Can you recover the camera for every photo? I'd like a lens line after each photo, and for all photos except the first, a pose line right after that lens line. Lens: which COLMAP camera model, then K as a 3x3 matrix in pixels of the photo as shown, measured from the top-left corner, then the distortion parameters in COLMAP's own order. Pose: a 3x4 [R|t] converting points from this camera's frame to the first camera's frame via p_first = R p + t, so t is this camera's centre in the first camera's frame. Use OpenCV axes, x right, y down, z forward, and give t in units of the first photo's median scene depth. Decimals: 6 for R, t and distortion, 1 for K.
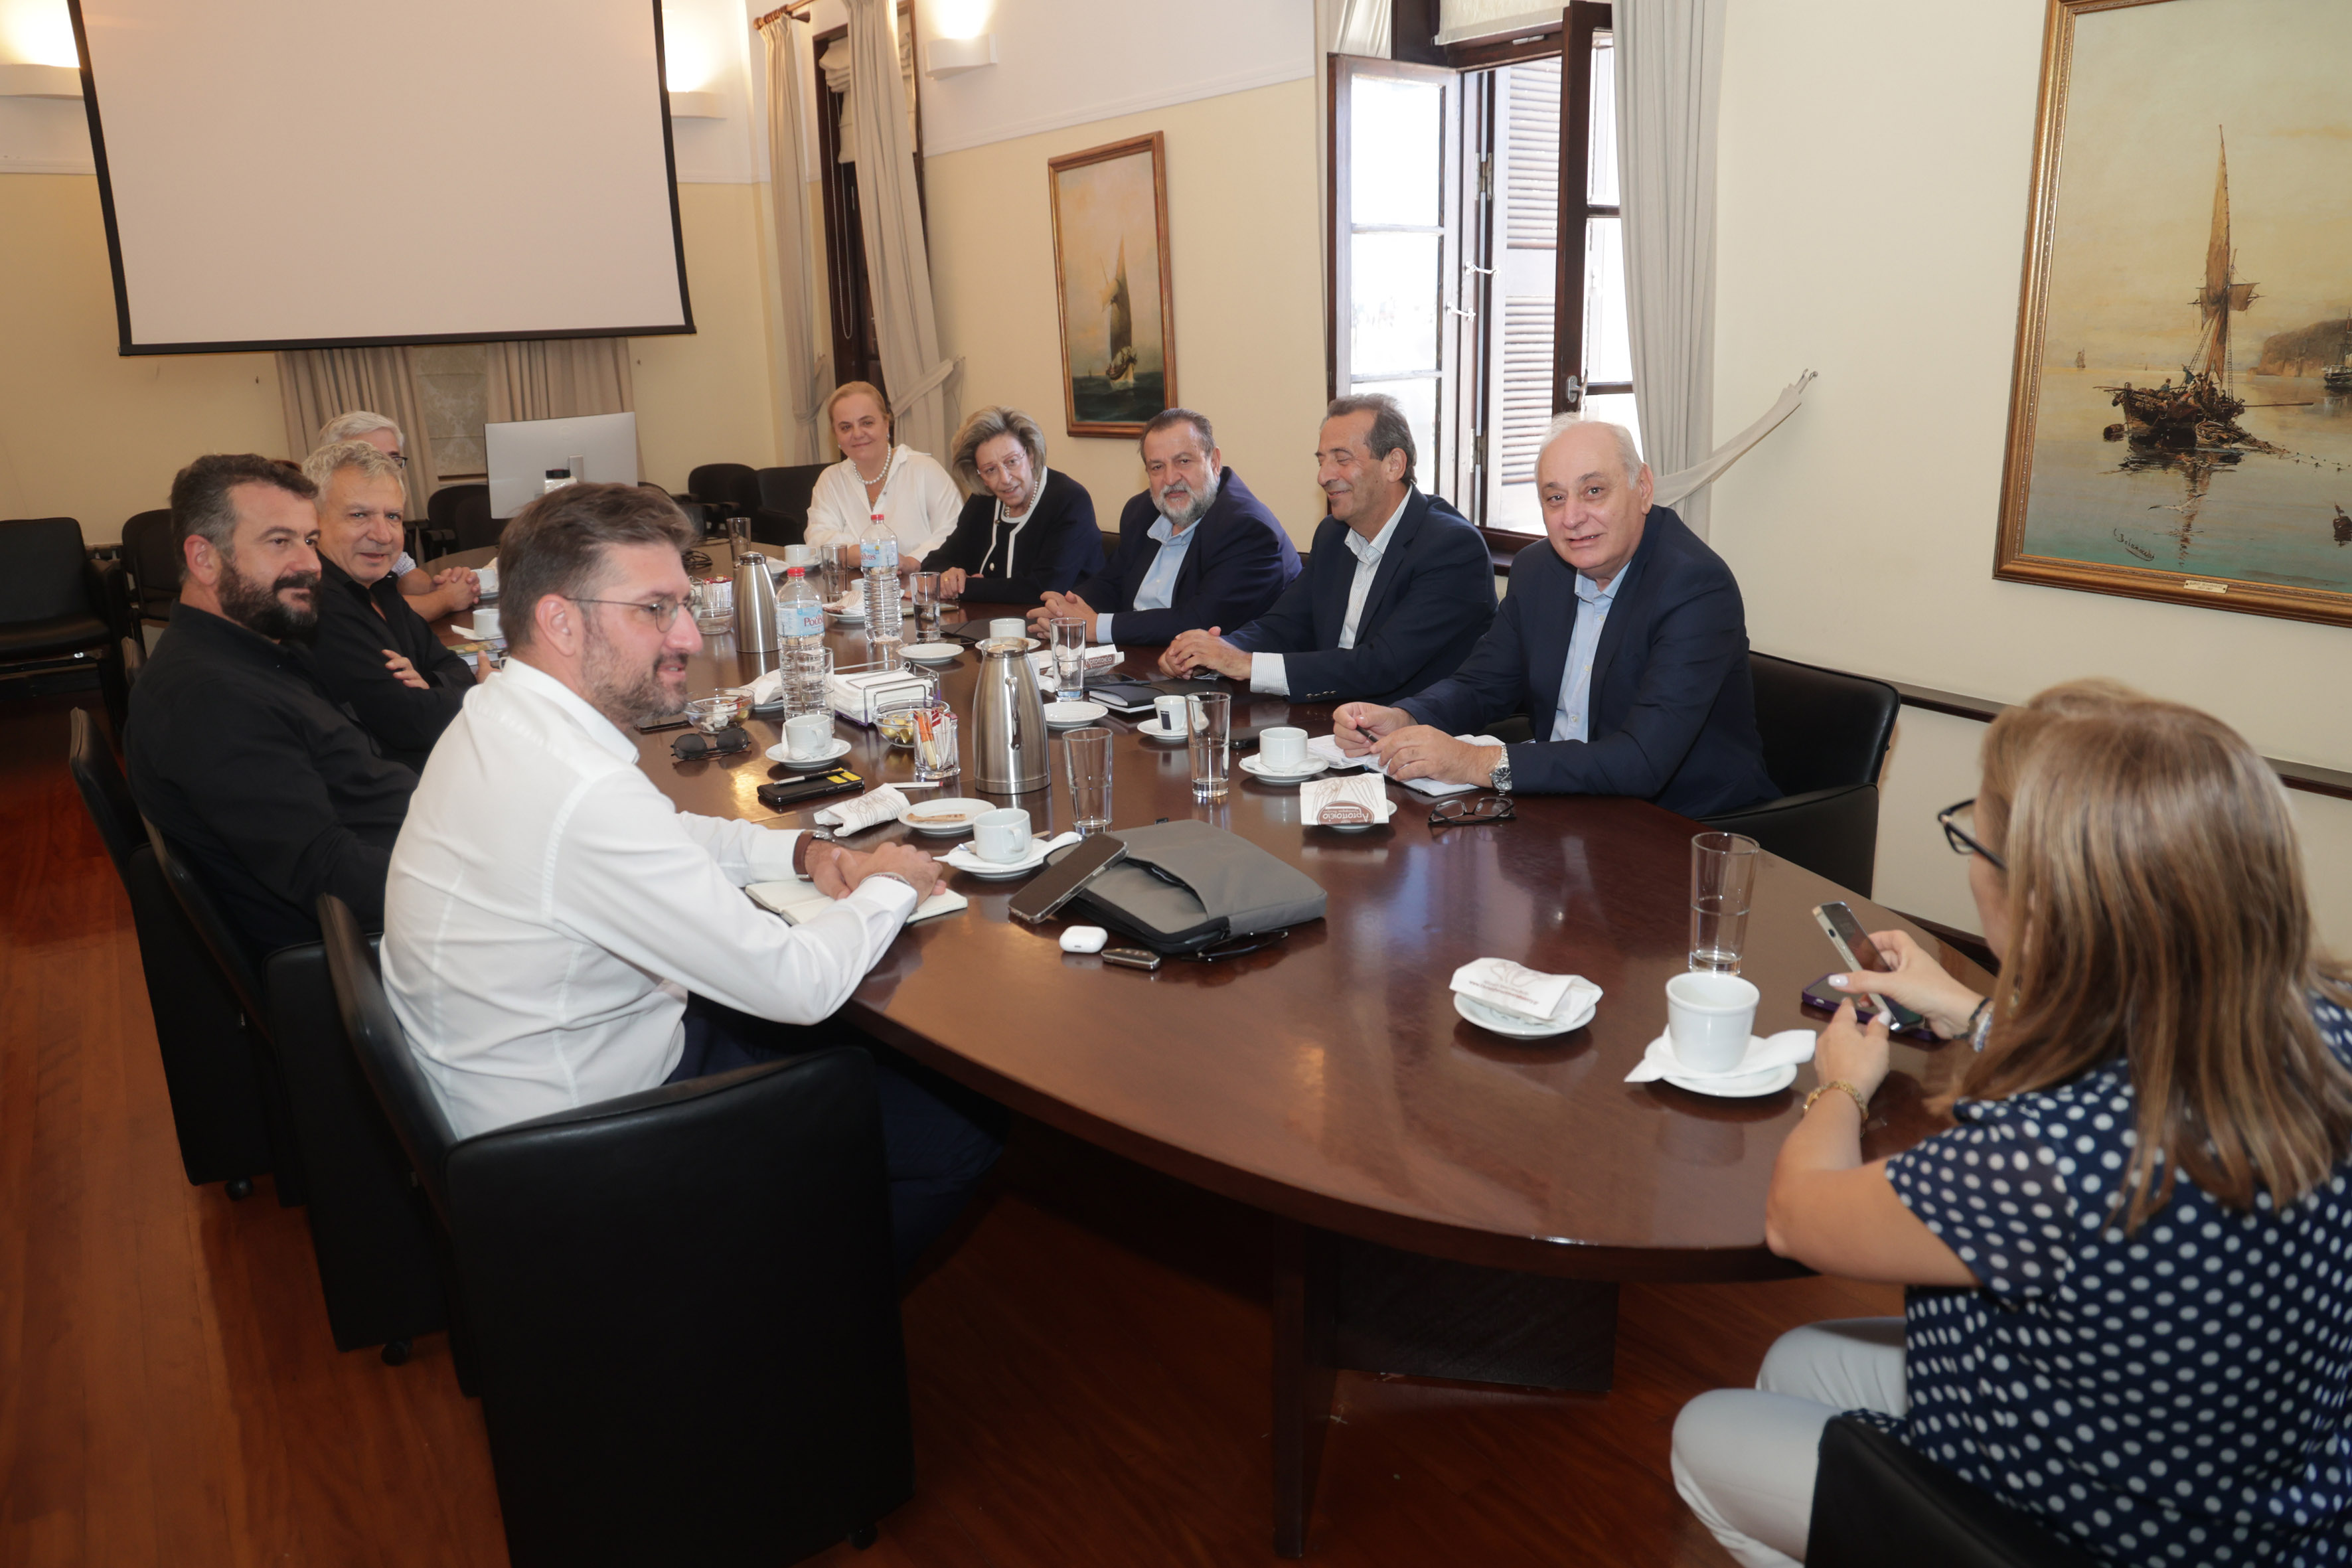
lens RADIAL K [[1805.3, 0, 1166.5], [0, 1805.3, 797.4], [0, 0, 1]] dist [-0.098094, 0.088176]
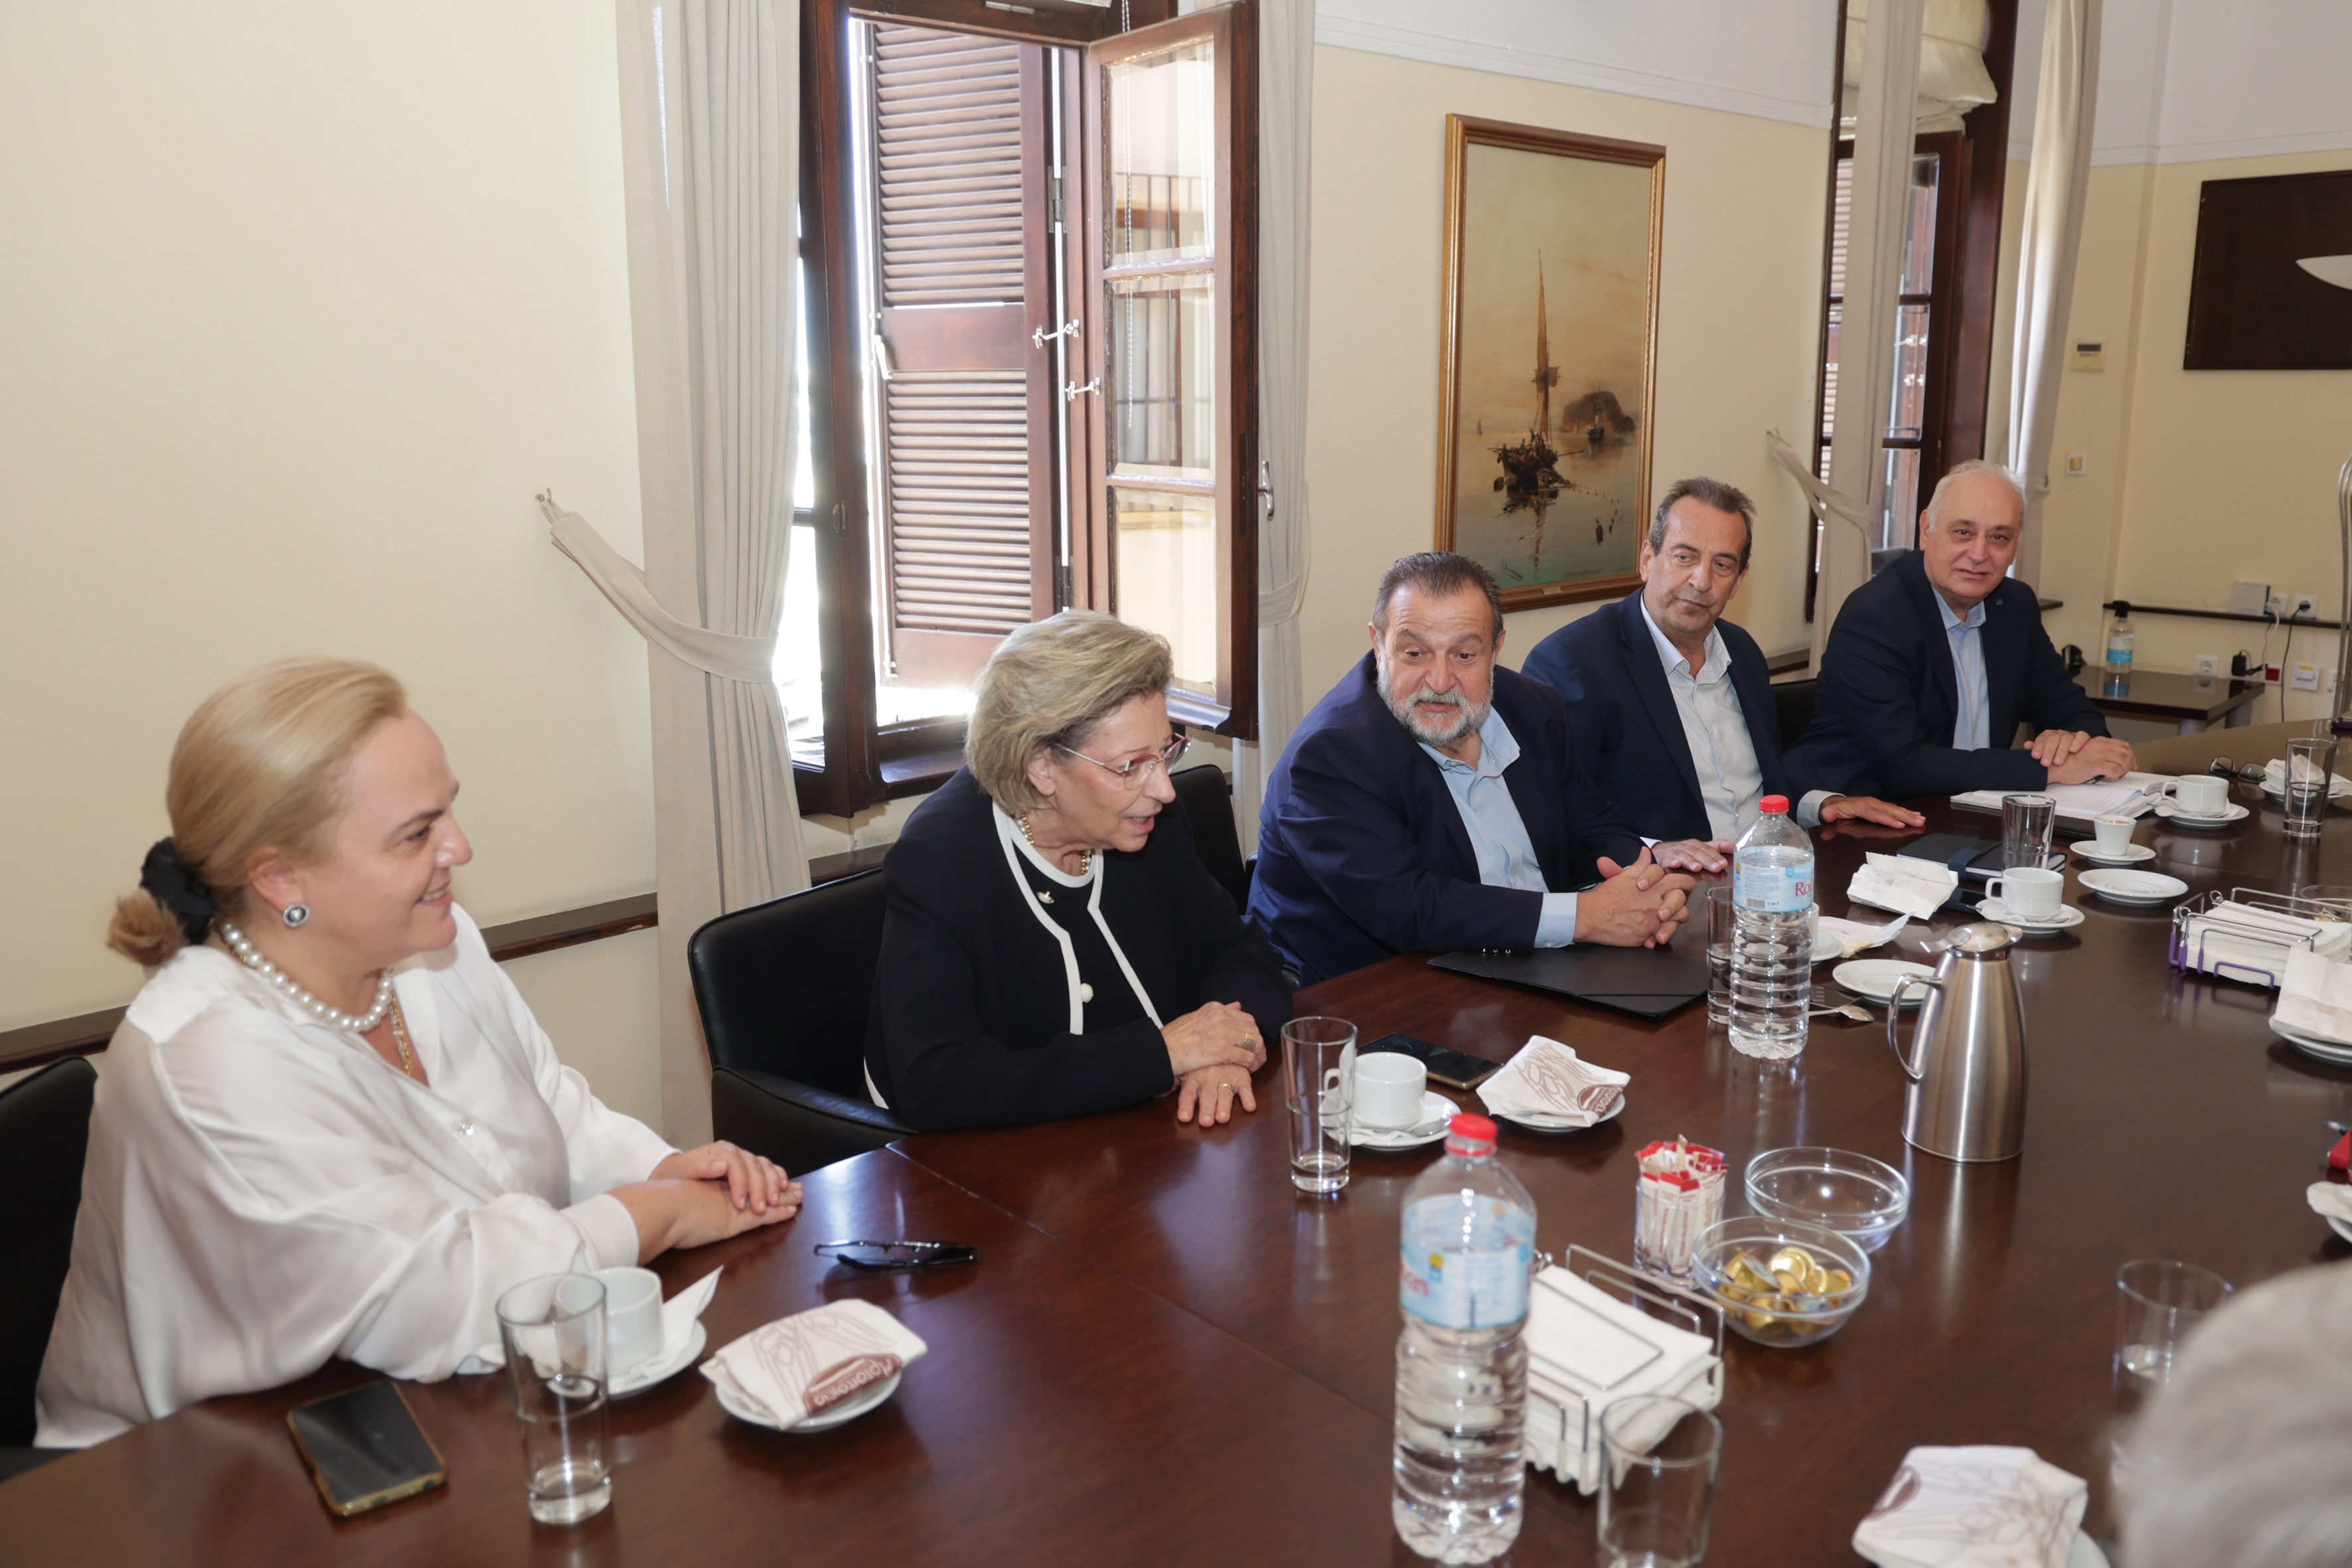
lens RADIAL K [[1810.7, 0, 1176.0], [0, 1810.7, 784.0], [0, 0, 1]] dist [-0.107978, 0.114861]
pose [[-0.173883, -0.194404, 0.965387, -0.673881], [0.274553, 0.931880, 0.237109, -0.367139], [-0.945720, 0.306279, -0.108664, 1.396274]]
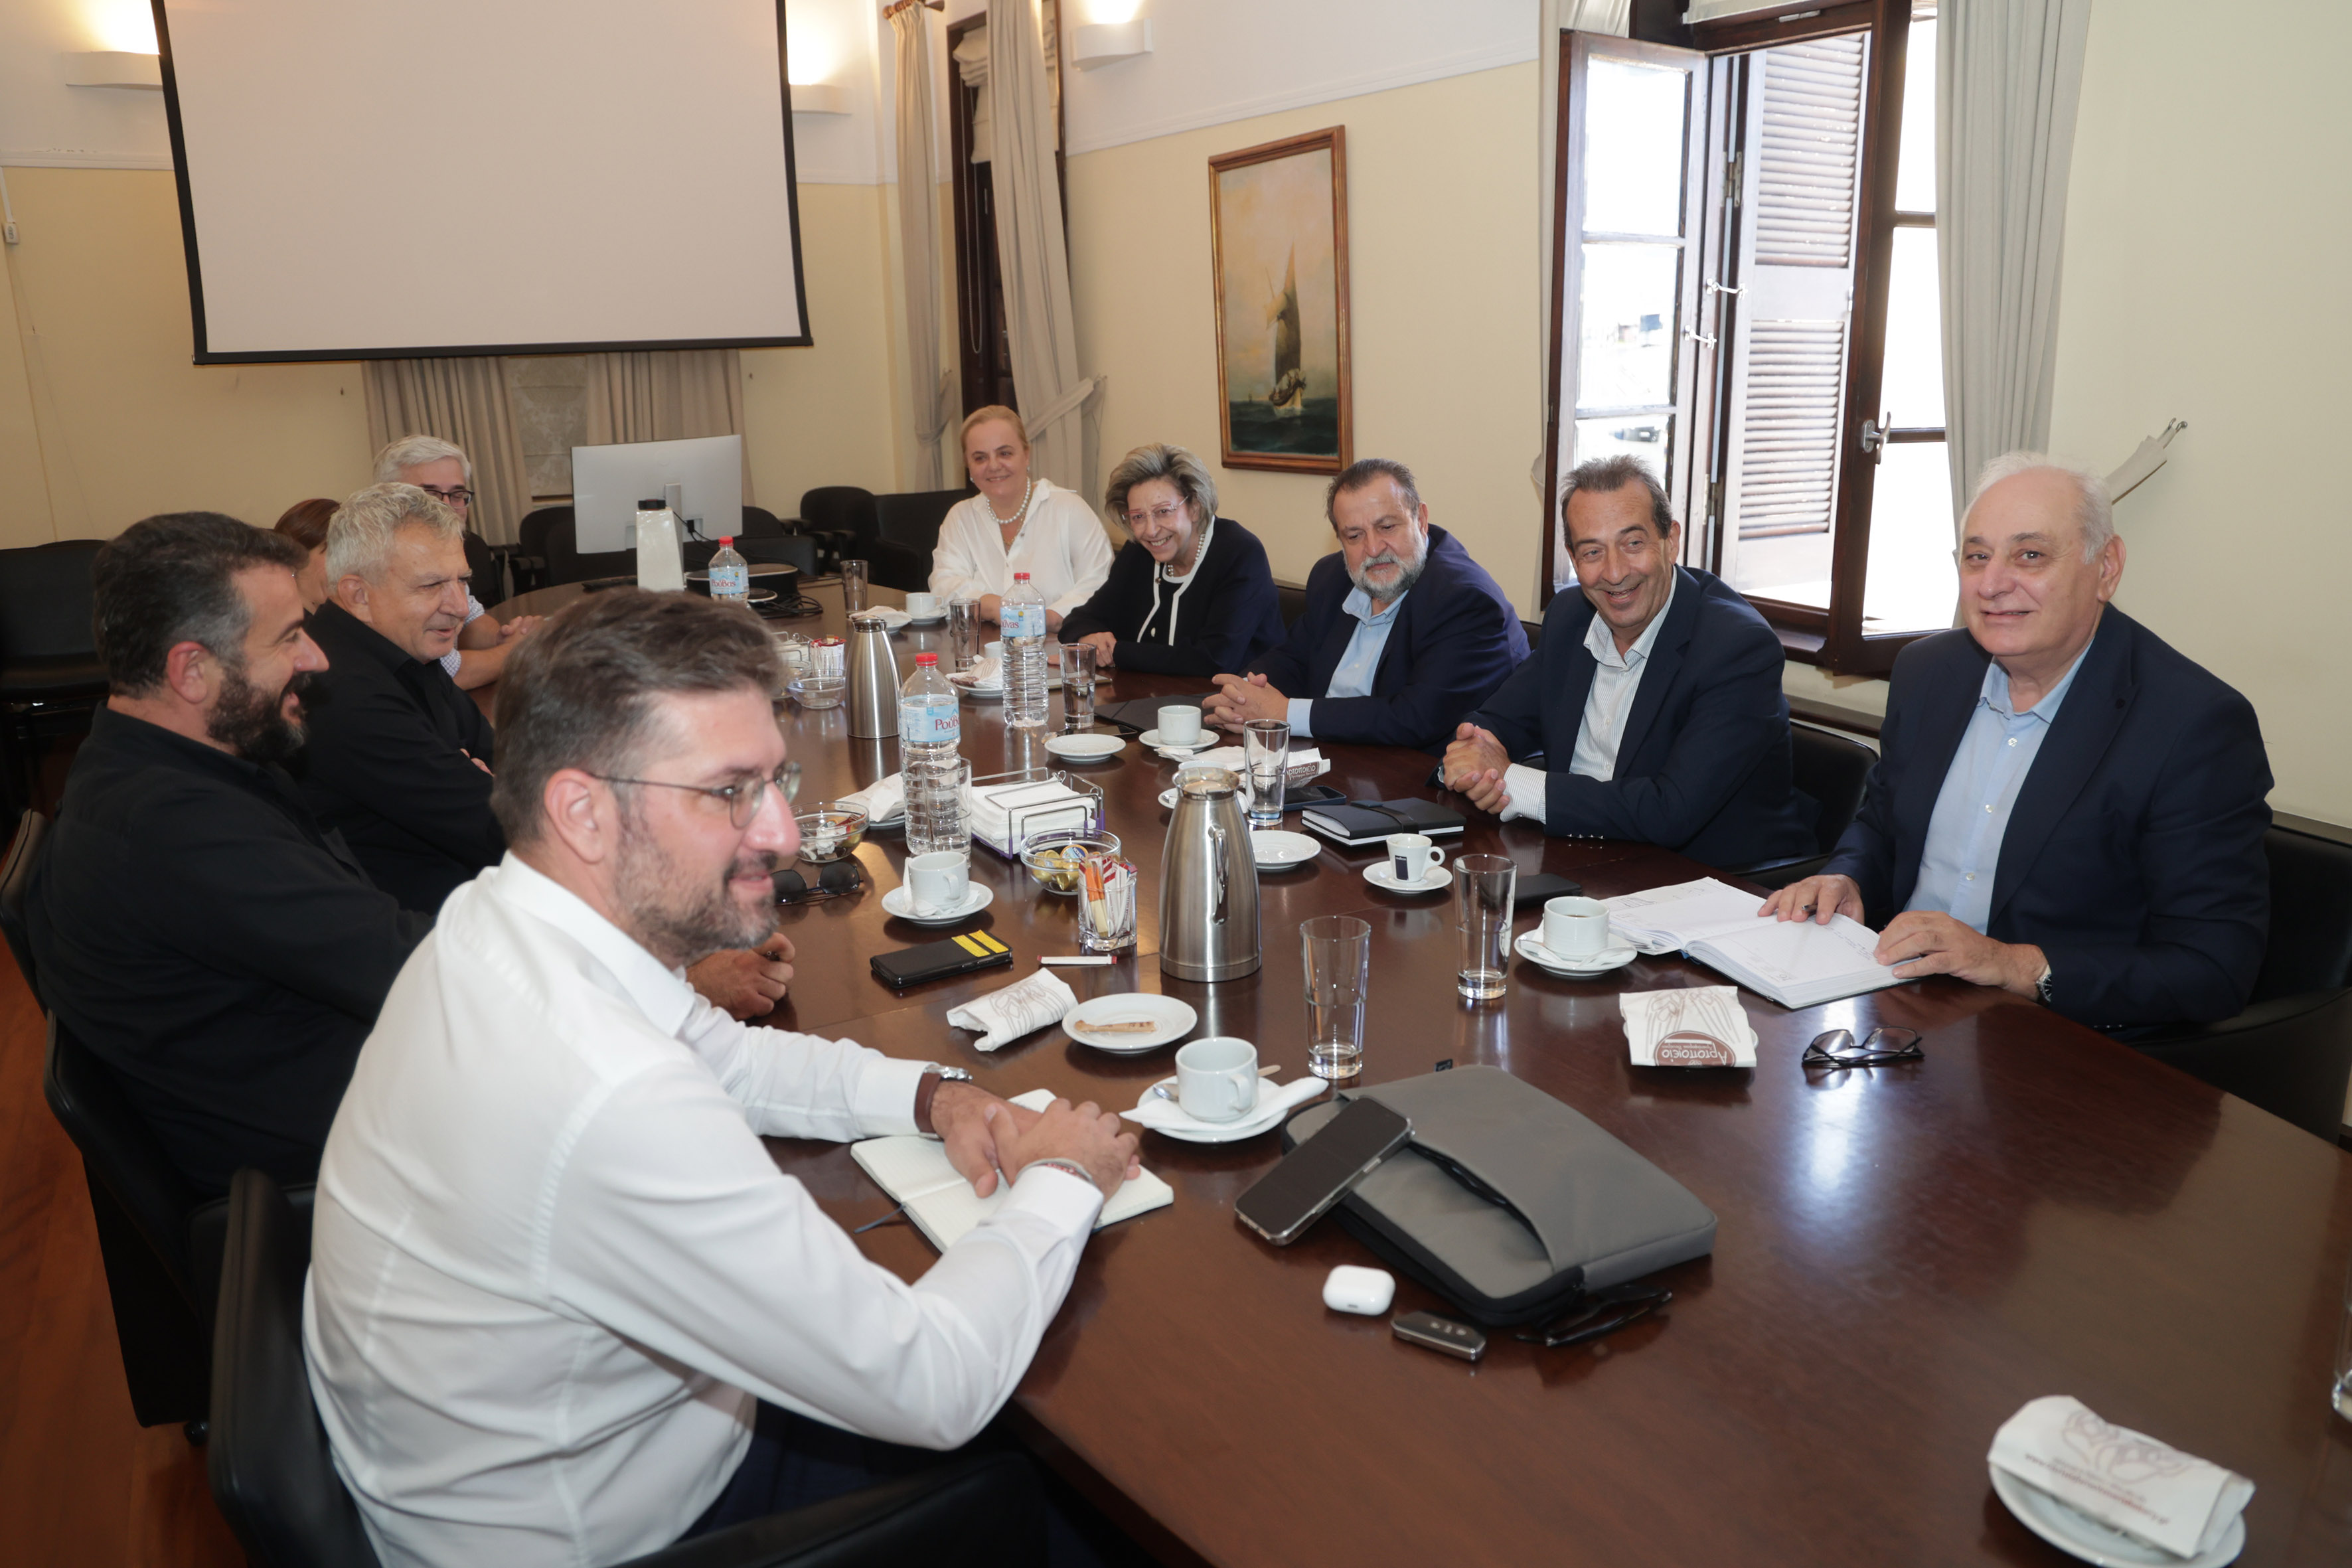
lens RADIAL K [[1741.5, 0, 1176.0], [0, 1741.5, 784.0], [0, 0, 1]] dist [-0.100319, 0.065141]
pose [[0.998599, 0.024074, -0.047117, -0.050339], [-0.024334, 0.999692, -0.004941, -0.058580], [0.046983, 0.006081, 0.998877, 0.208544]]
